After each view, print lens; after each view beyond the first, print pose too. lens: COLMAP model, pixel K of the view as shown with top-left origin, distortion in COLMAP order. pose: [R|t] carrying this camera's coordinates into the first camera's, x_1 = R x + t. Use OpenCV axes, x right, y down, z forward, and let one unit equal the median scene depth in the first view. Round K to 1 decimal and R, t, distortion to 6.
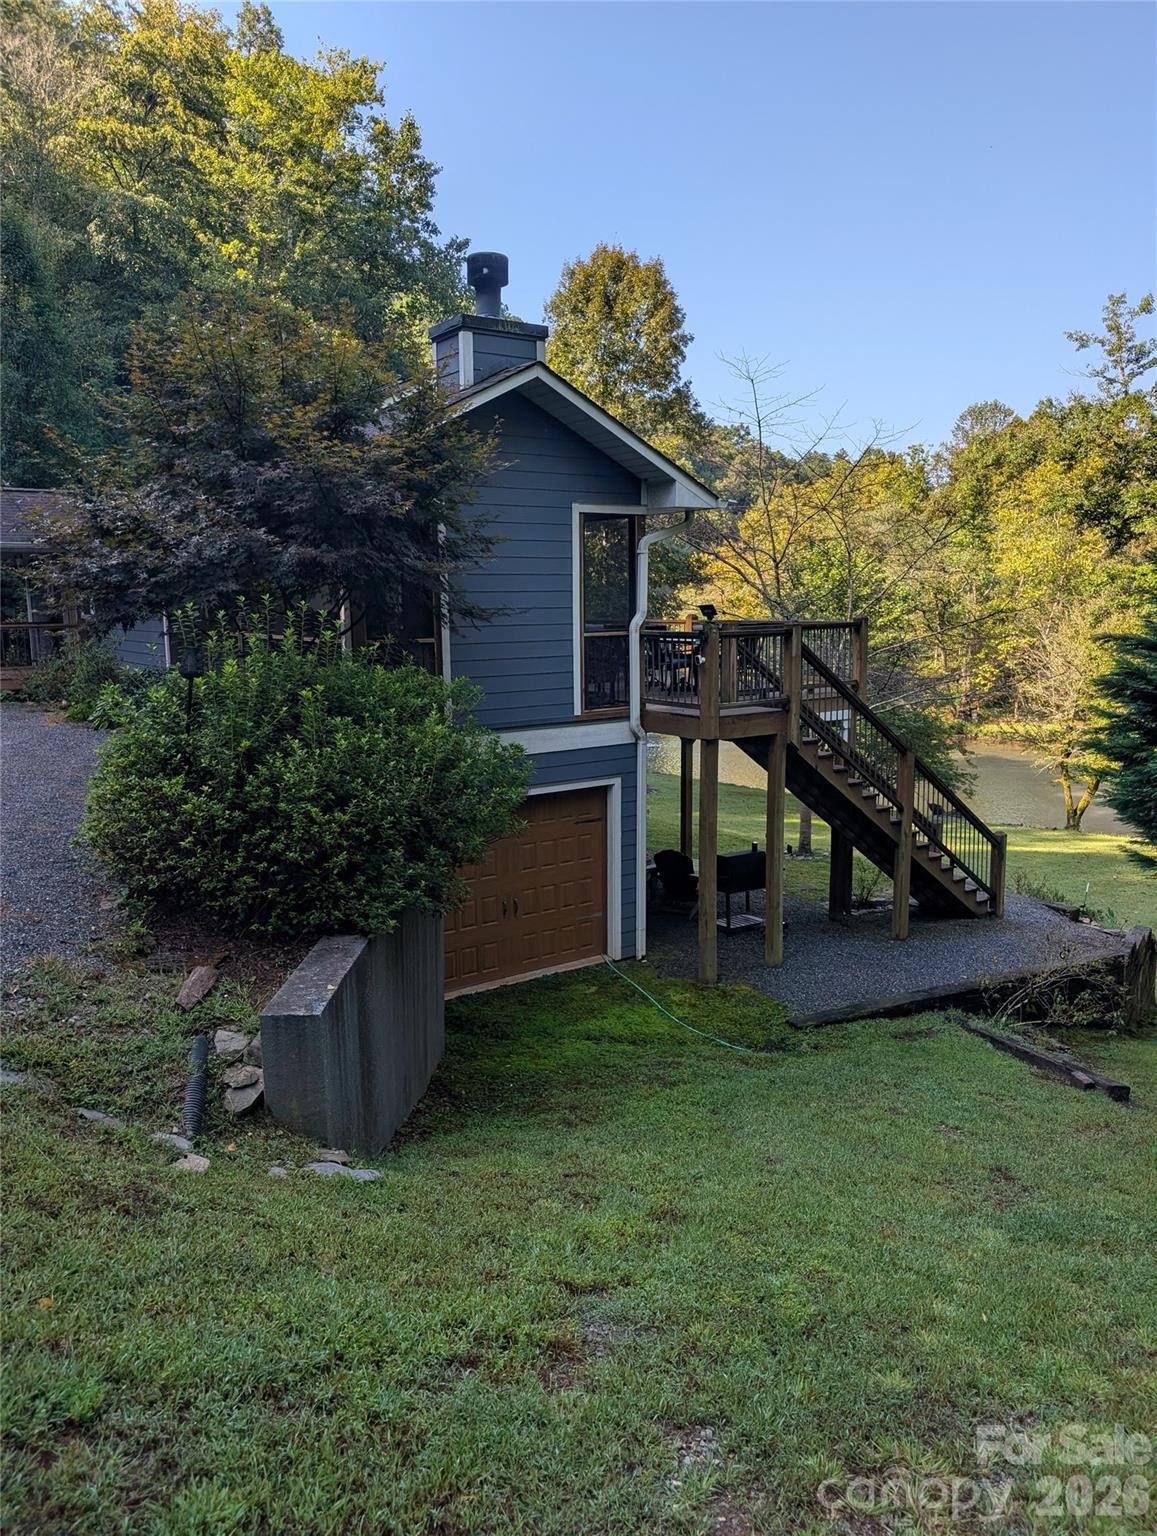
lens RADIAL K [[1036.9, 0, 578.5], [0, 1036.9, 768.0], [0, 0, 1]] dist [-0.000669, -0.001460]
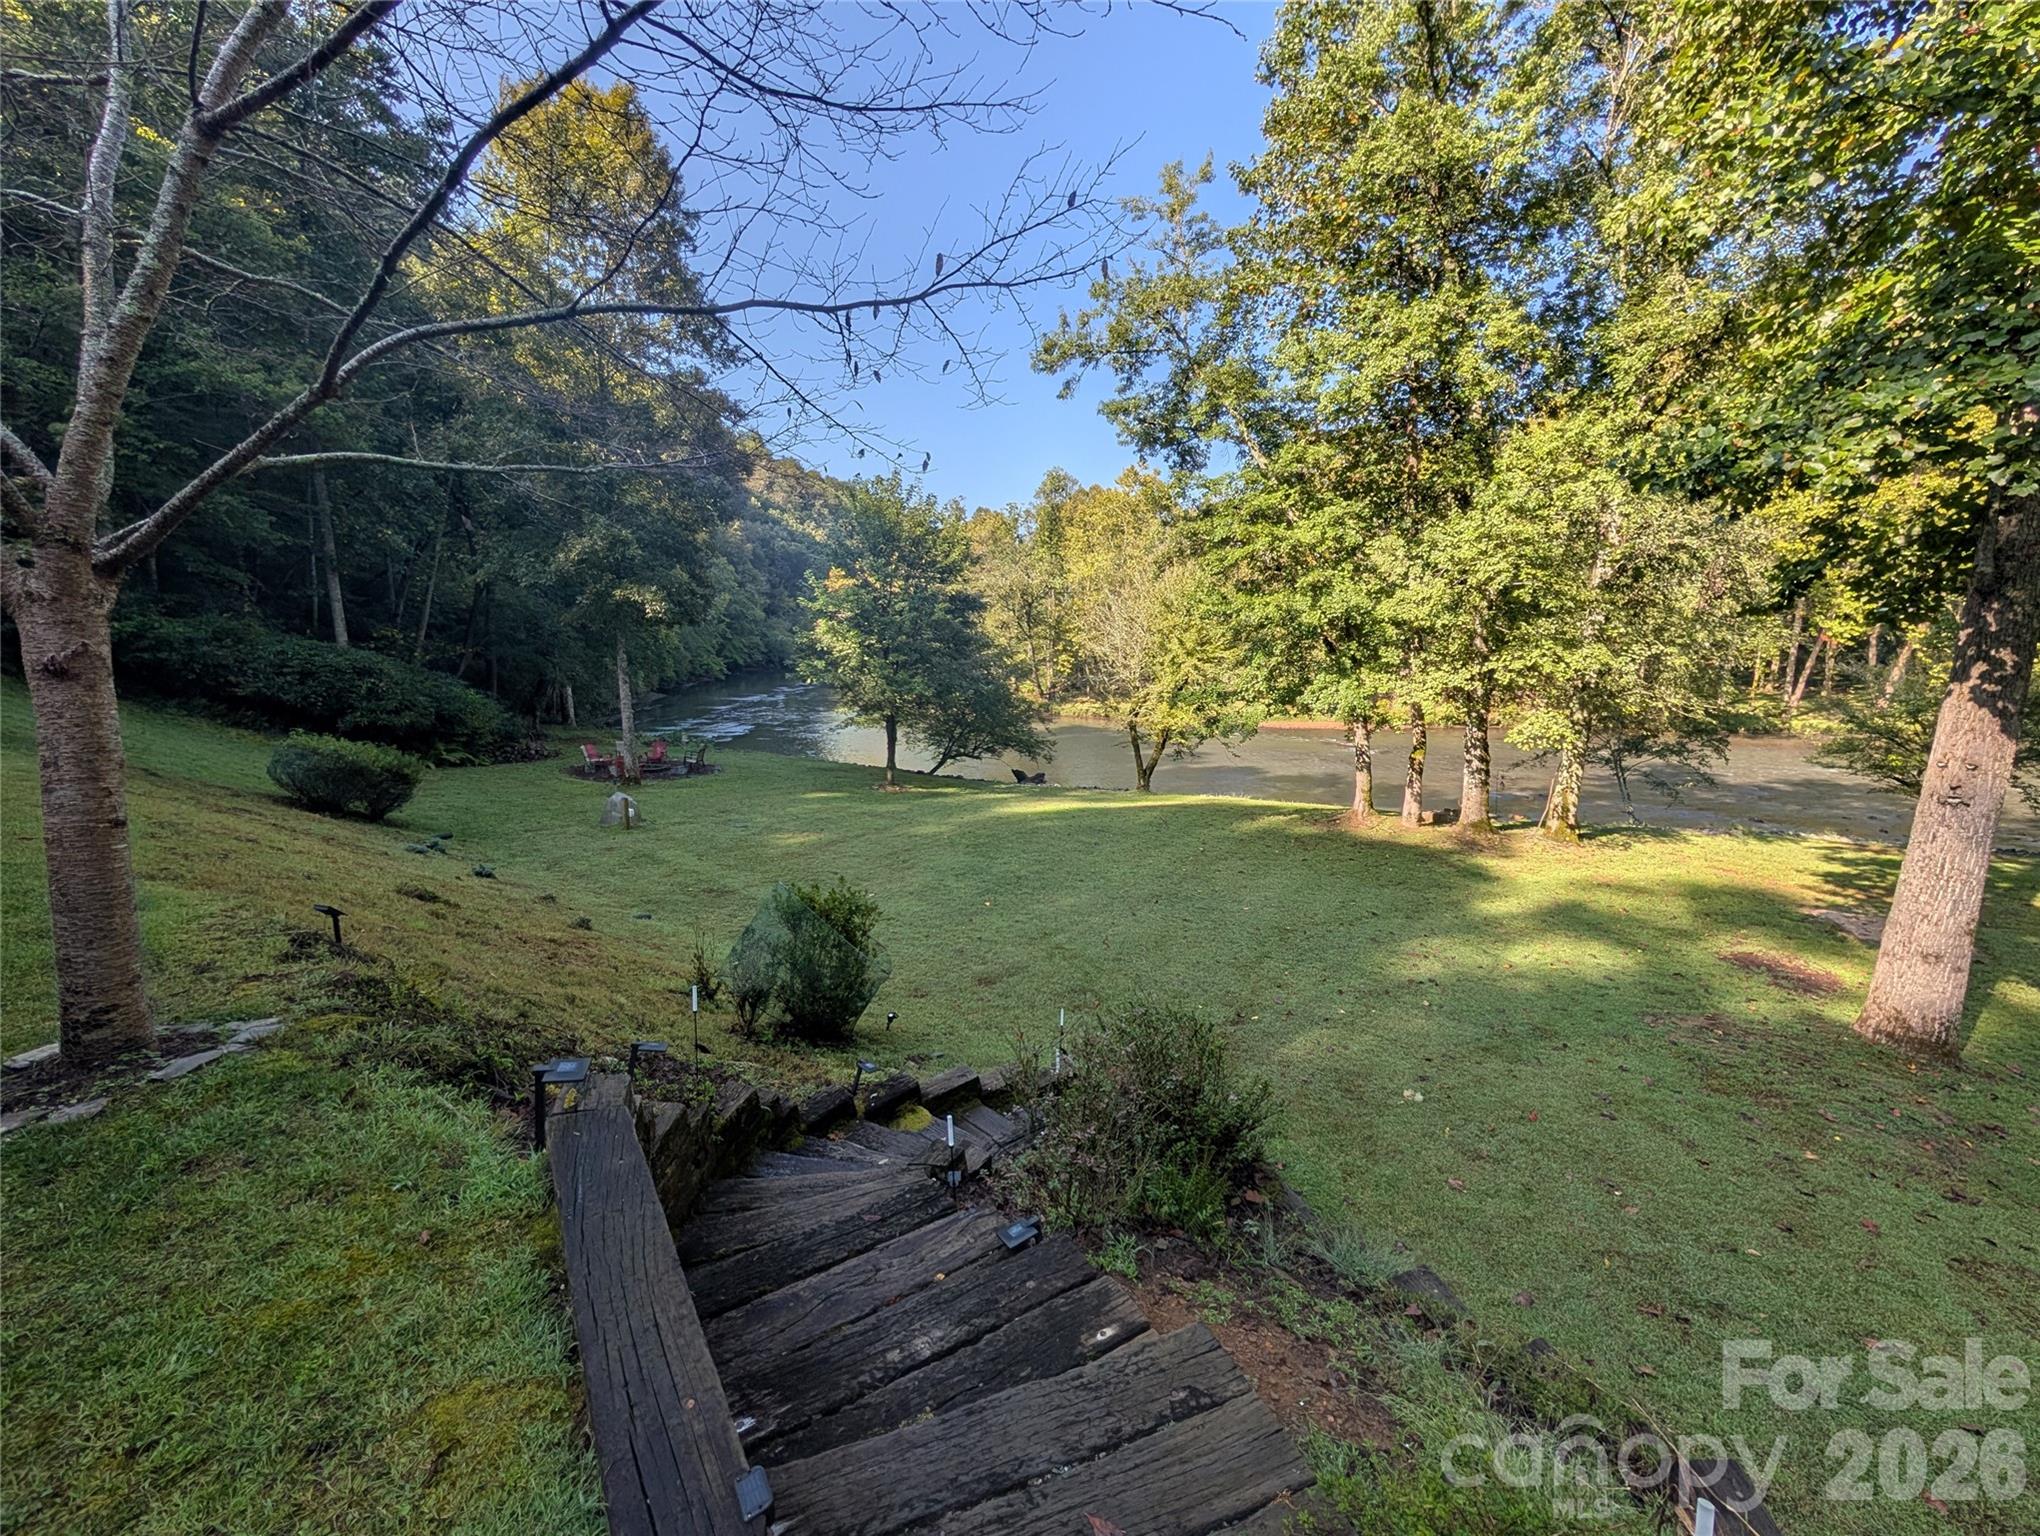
lens RADIAL K [[735.9, 0, 1020.0], [0, 735.9, 768.0], [0, 0, 1]] dist [0.000123, 0.000036]
pose [[0.953694, -0.049927, 0.296605, 0.110294], [0.043242, 0.998642, 0.029064, 0.009130], [-0.297653, -0.014892, 0.954558, 0.255690]]
